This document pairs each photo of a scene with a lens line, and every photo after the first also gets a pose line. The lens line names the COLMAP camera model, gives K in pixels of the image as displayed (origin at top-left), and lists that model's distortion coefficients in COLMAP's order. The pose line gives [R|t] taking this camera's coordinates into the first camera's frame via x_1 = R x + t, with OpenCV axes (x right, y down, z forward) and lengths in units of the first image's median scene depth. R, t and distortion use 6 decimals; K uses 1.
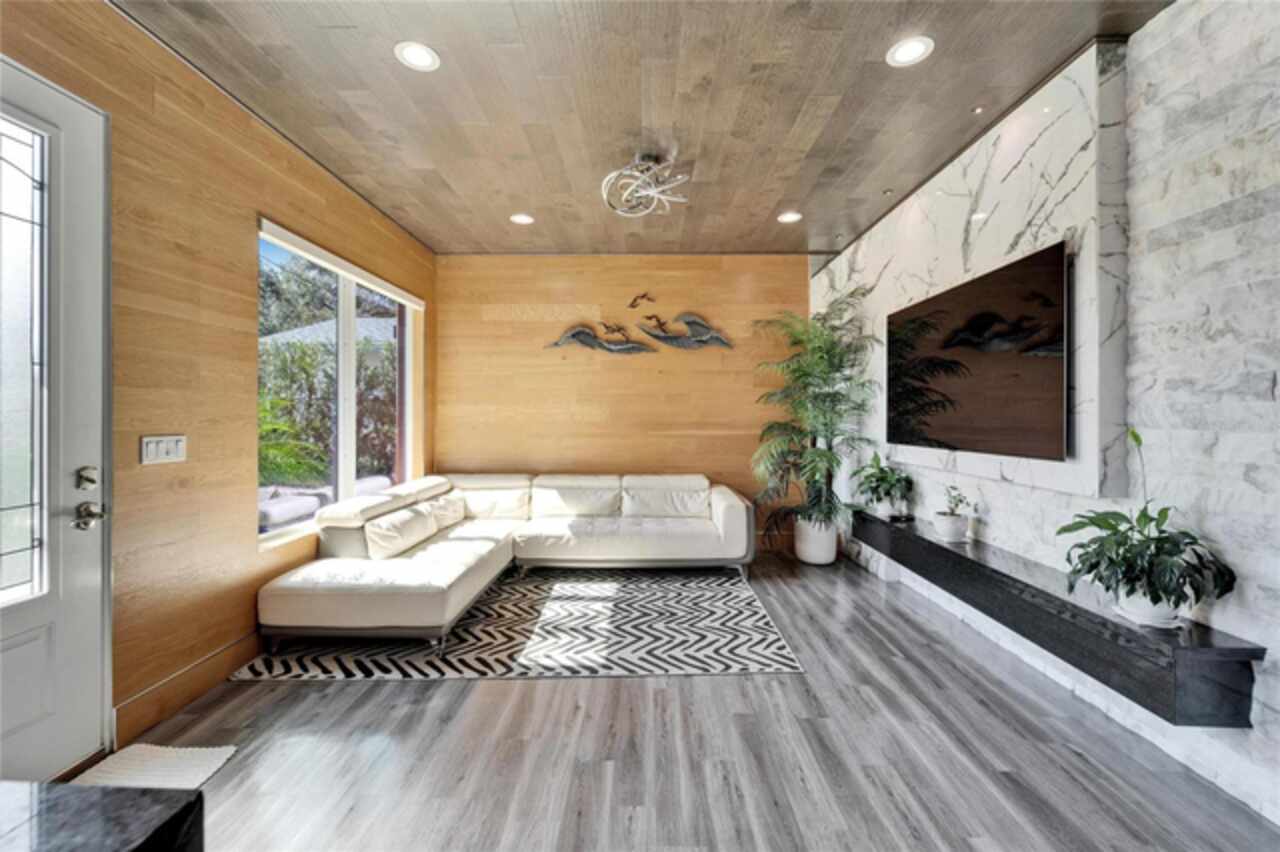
lens RADIAL K [[522.3, 0, 643.6], [0, 522.3, 418.3], [0, 0, 1]] dist [0.001494, -0.000423]
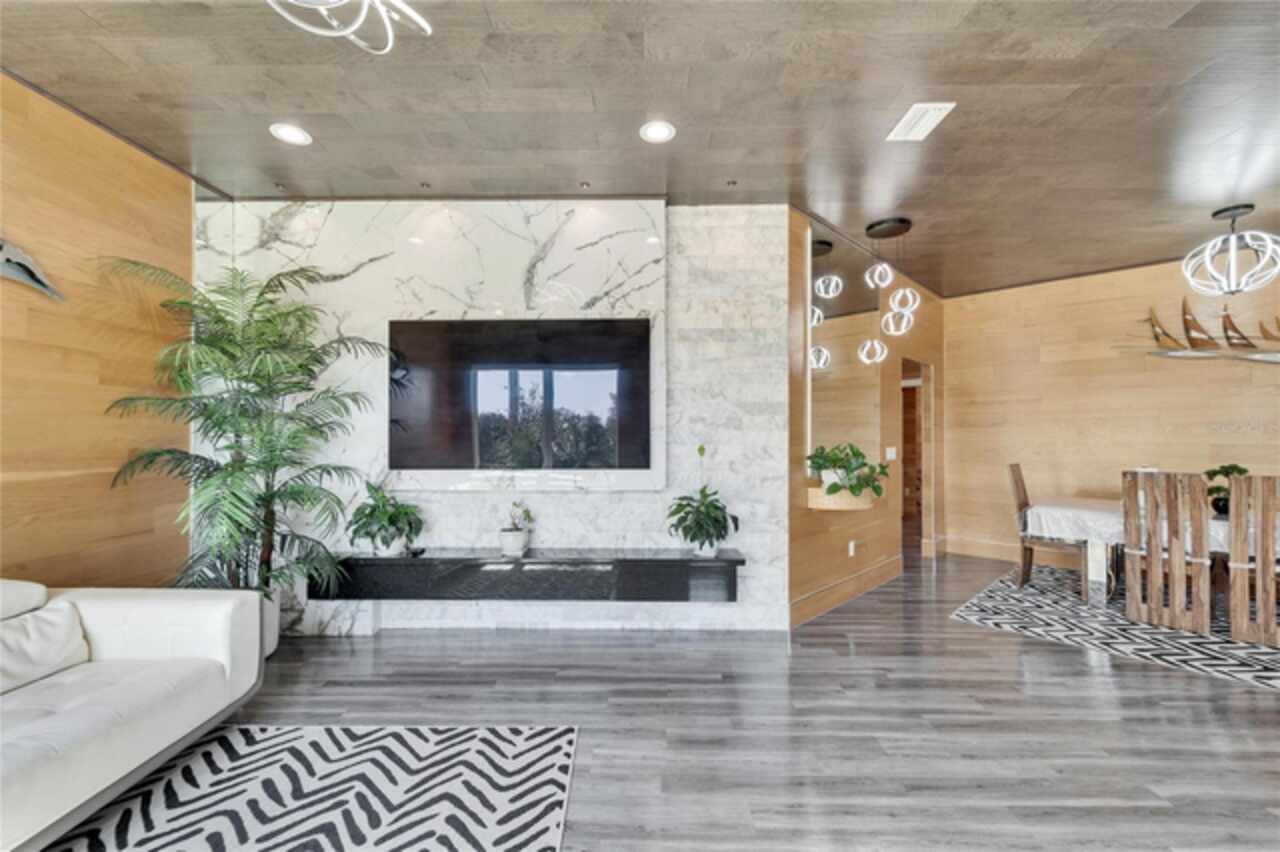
lens RADIAL K [[522.3, 0, 635.7], [0, 522.3, 435.5], [0, 0, 1]] dist [0.001494, -0.000423]
pose [[0.014346, -0.000399, 0.999897, -0.492313], [0.004921, 0.999988, 0.000328, -0.008906], [-0.999885, 0.004916, 0.014348, 0.751763]]
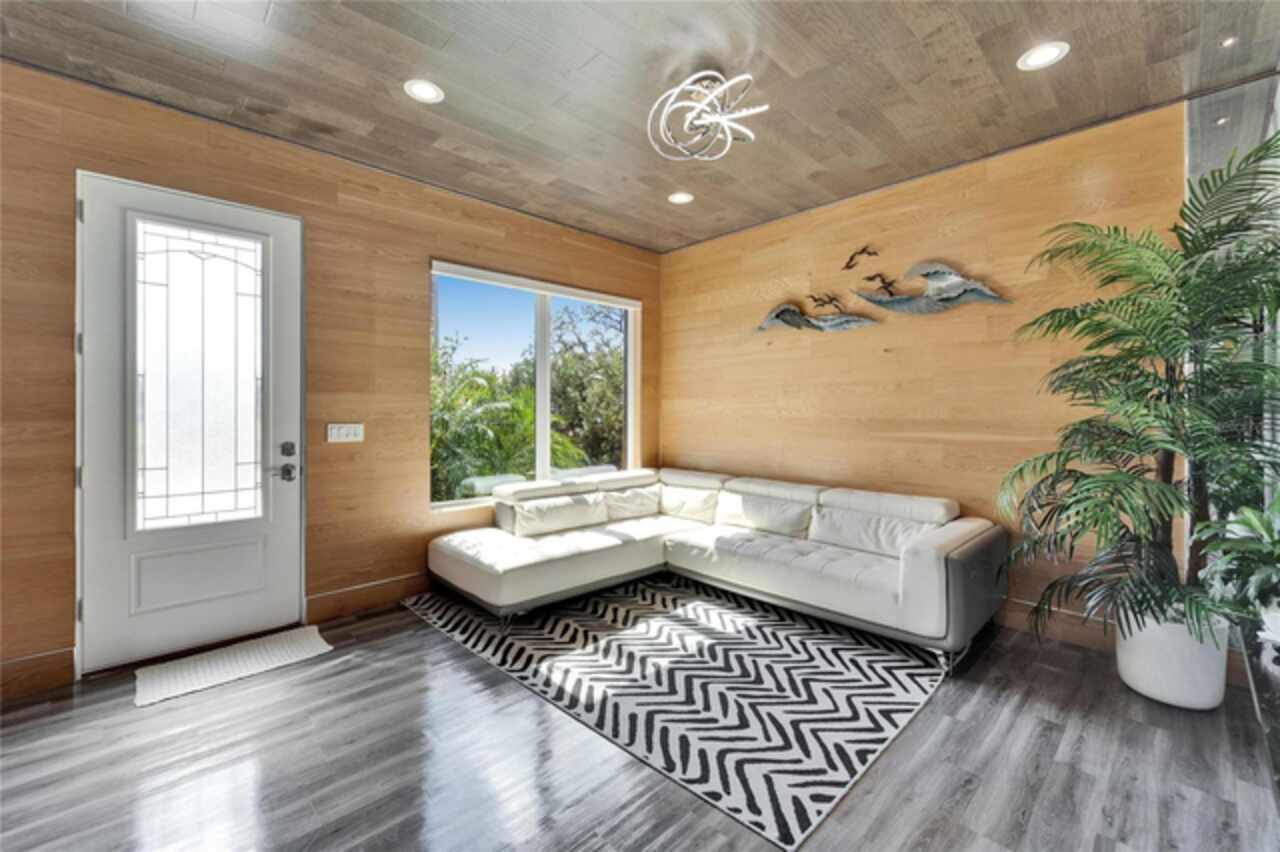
lens RADIAL K [[522.3, 0, 634.8], [0, 522.3, 414.6], [0, 0, 1]] dist [0.001494, -0.000423]
pose [[0.694749, 0.006485, -0.719223, 0.507200], [-0.004433, 0.999979, 0.004734, -0.002950], [0.719238, -0.000101, 0.694763, 0.400541]]
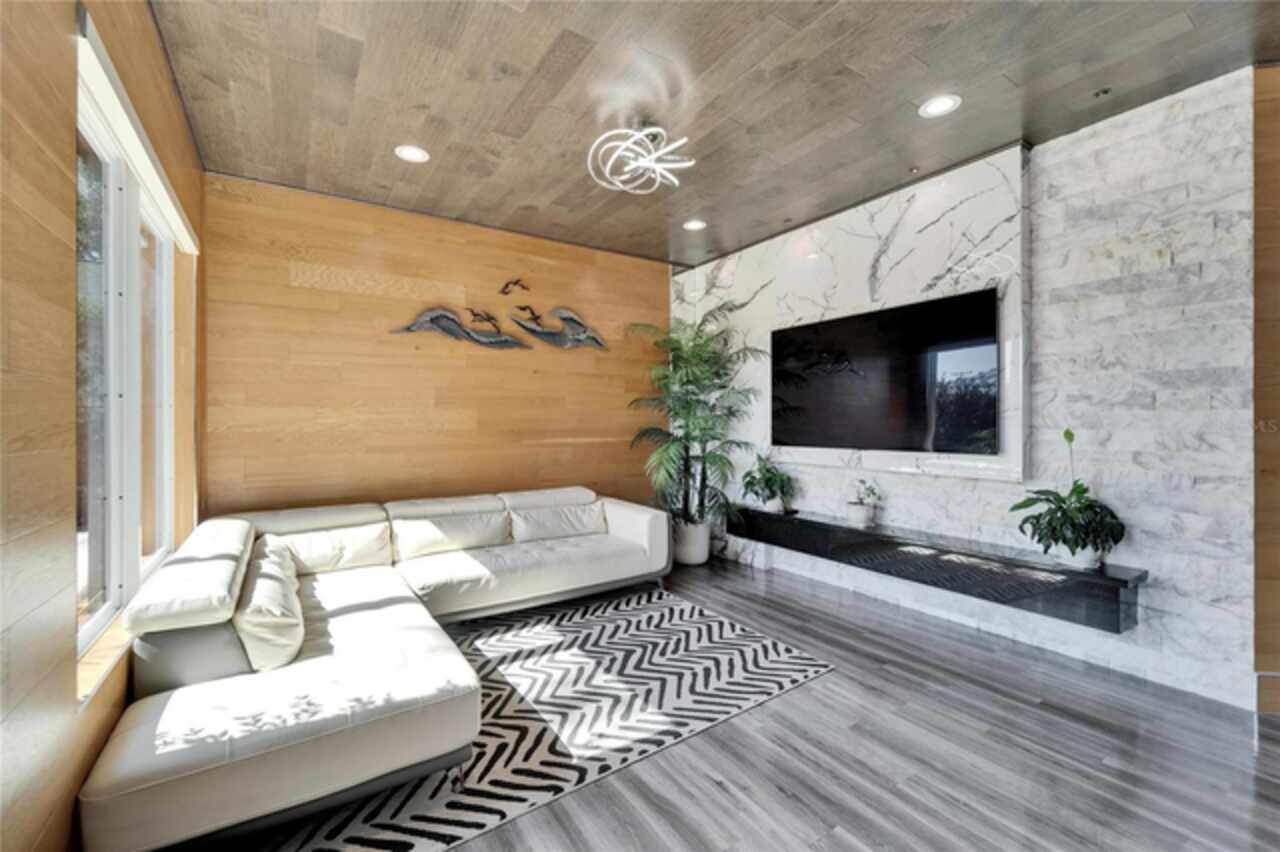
lens RADIAL K [[522.3, 0, 631.5], [0, 522.3, 422.8], [0, 0, 1]] dist [0.001494, -0.000423]
pose [[0.837344, -0.006293, 0.546640, -0.506618], [0.007453, 0.999972, 0.000094, -0.004146], [-0.546626, 0.003996, 0.837367, 0.295459]]
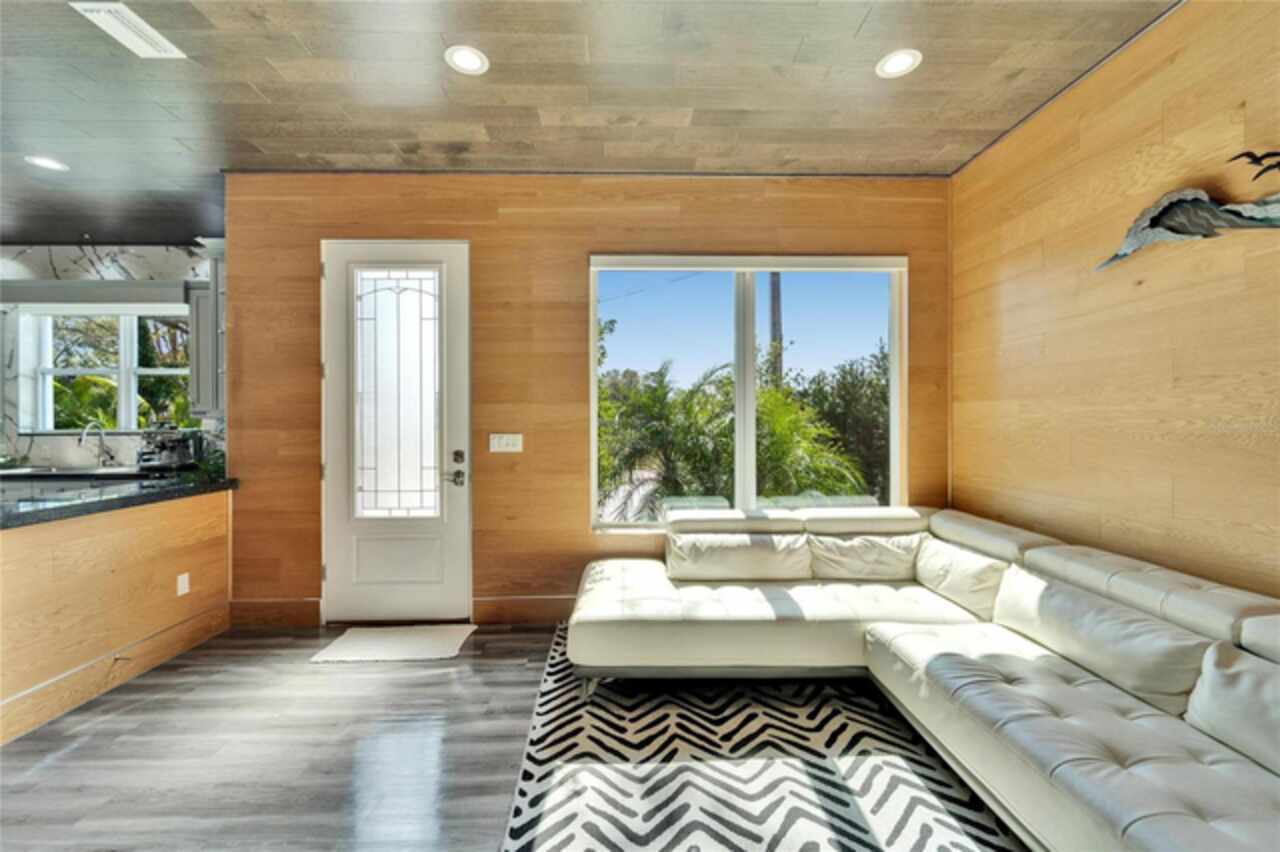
lens RADIAL K [[522.3, 0, 639.1], [0, 522.3, 422.0], [0, 0, 1]] dist [0.001494, -0.000423]
pose [[0.030787, 0.004170, -0.999517, 0.419613], [-0.001703, 0.999990, 0.004119, -0.006135], [0.999525, 0.001575, 0.030793, 0.951385]]
